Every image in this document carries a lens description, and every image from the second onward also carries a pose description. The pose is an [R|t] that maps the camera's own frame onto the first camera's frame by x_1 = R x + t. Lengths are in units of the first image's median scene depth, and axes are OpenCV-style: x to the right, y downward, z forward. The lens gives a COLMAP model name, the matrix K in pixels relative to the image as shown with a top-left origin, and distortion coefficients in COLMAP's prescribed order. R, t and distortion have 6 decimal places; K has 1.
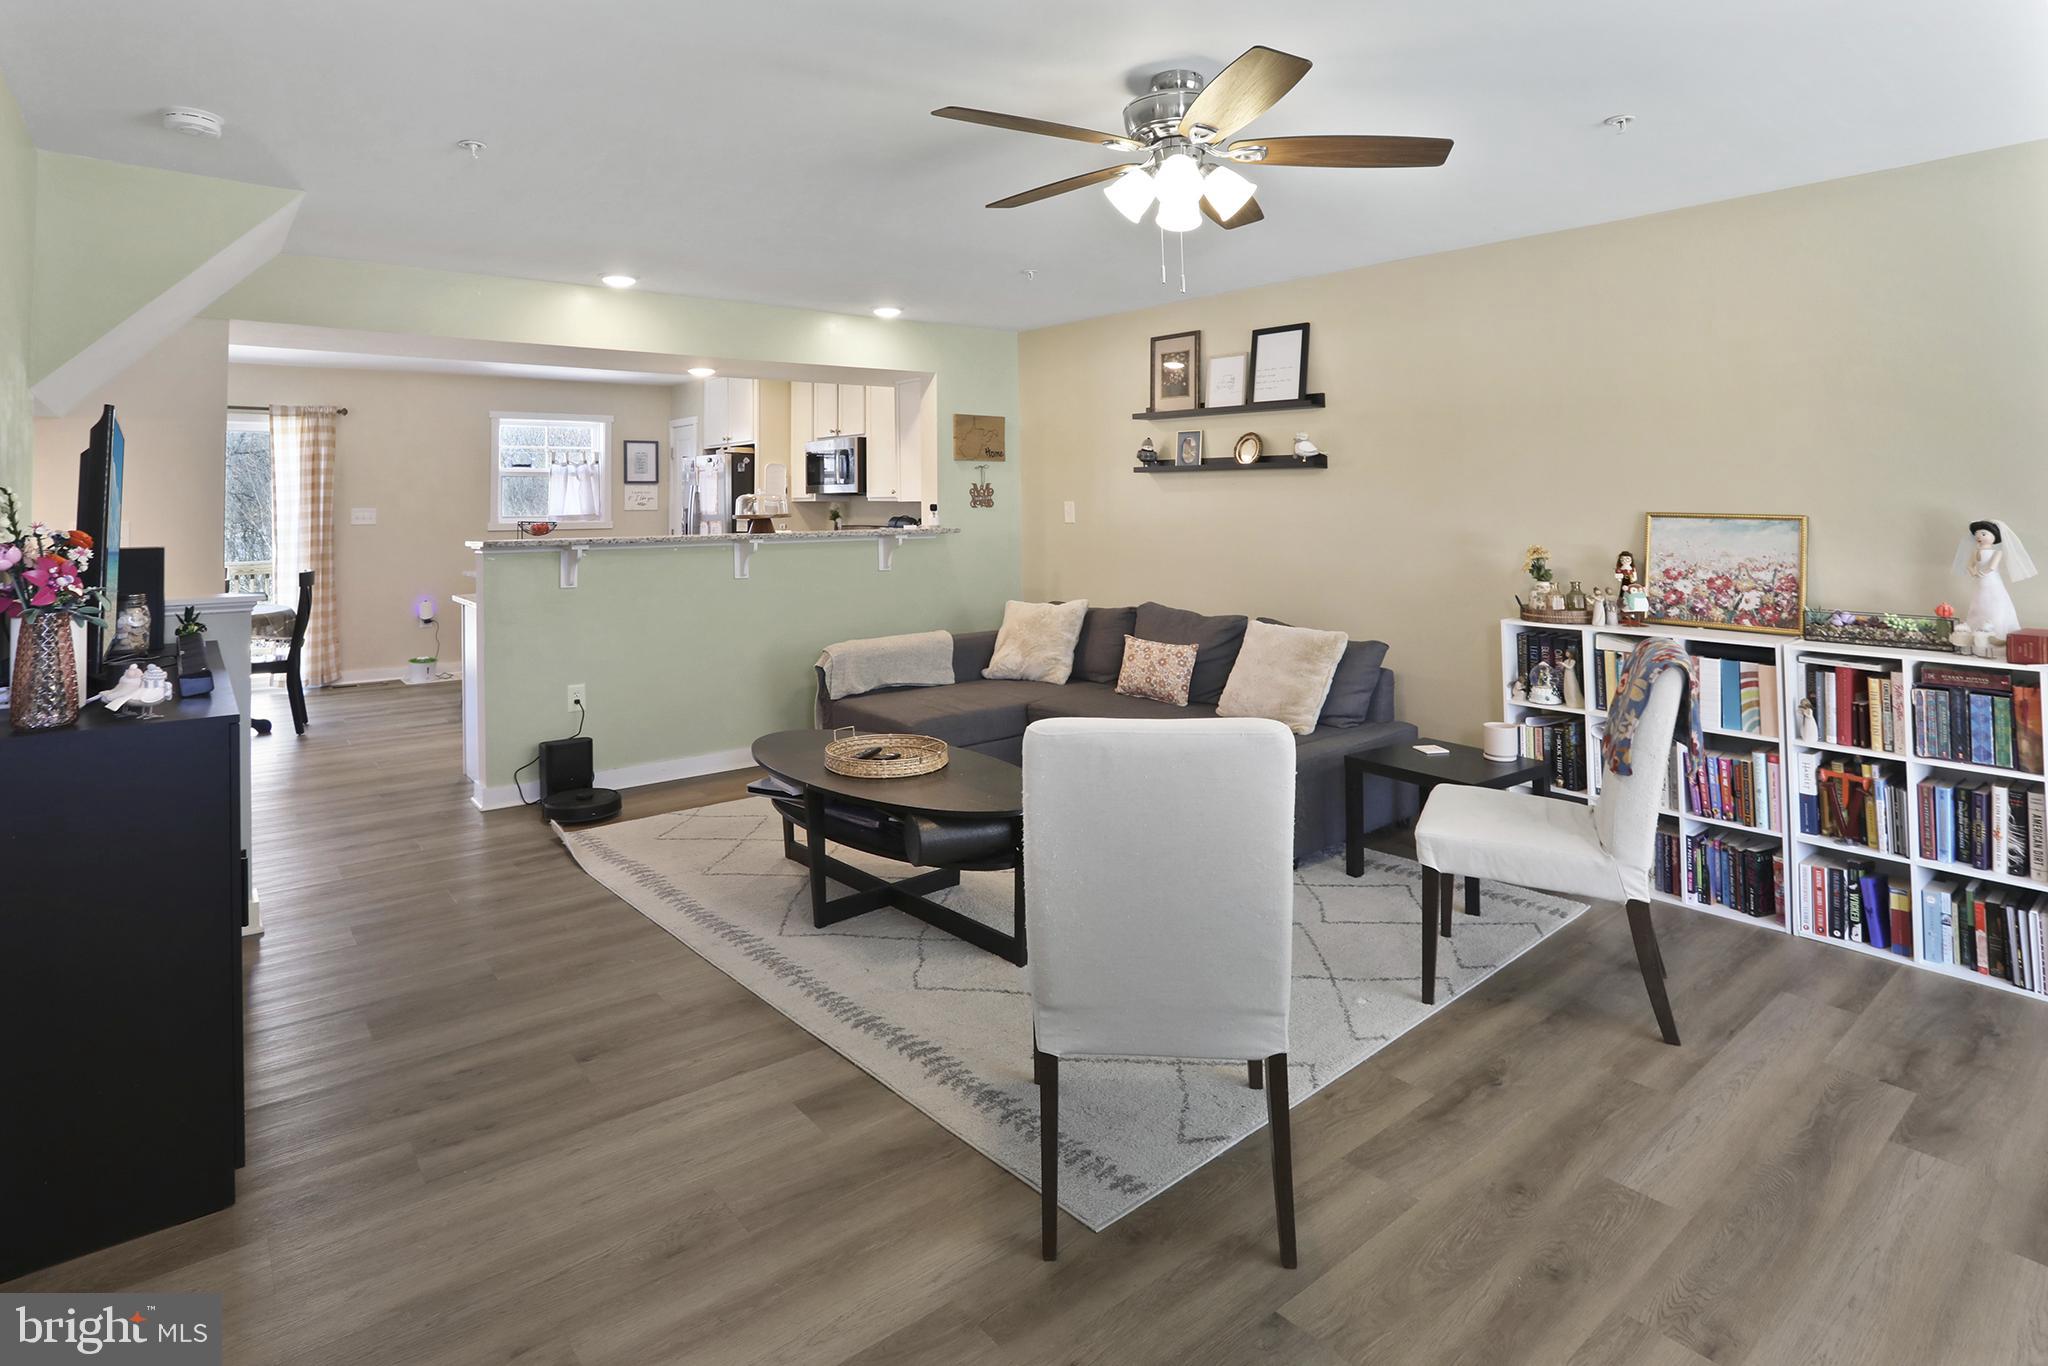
lens RADIAL K [[1065.0, 0, 986.6], [0, 1065.0, 629.9], [0, 0, 1]] dist [-0.036463, 0.008650]
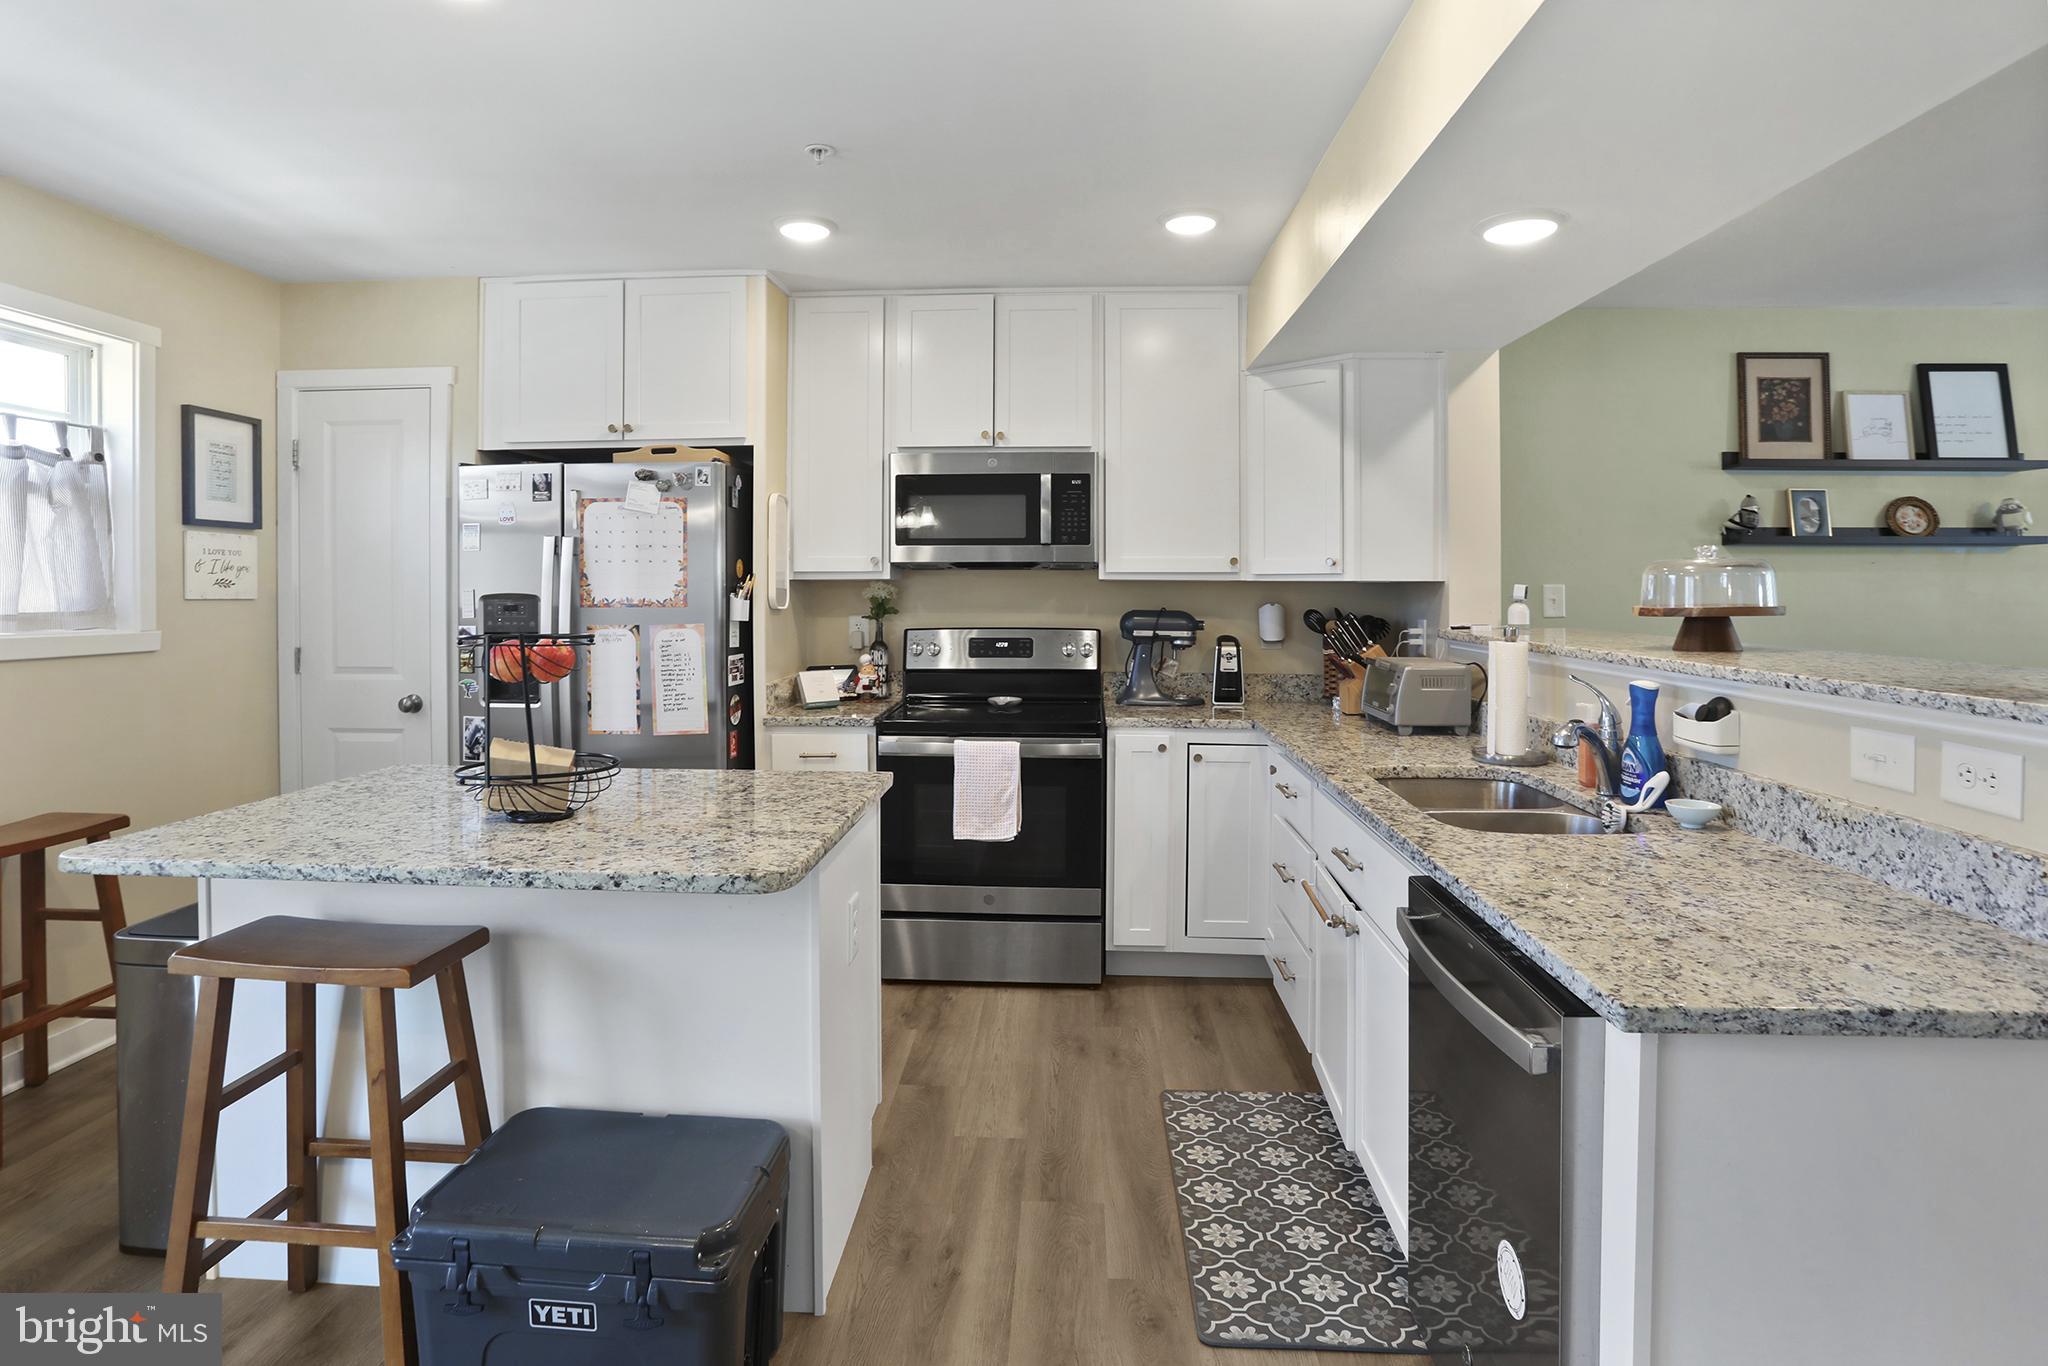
lens RADIAL K [[1079.4, 0, 1014.2], [0, 1079.4, 650.6], [0, 0, 1]] dist [-0.038337, 0.011644]
pose [[0.663896, -0.034995, 0.747006, -0.747296], [0.085169, 0.995943, -0.029036, -0.107673], [-0.742959, 0.082899, 0.664183, 0.976983]]
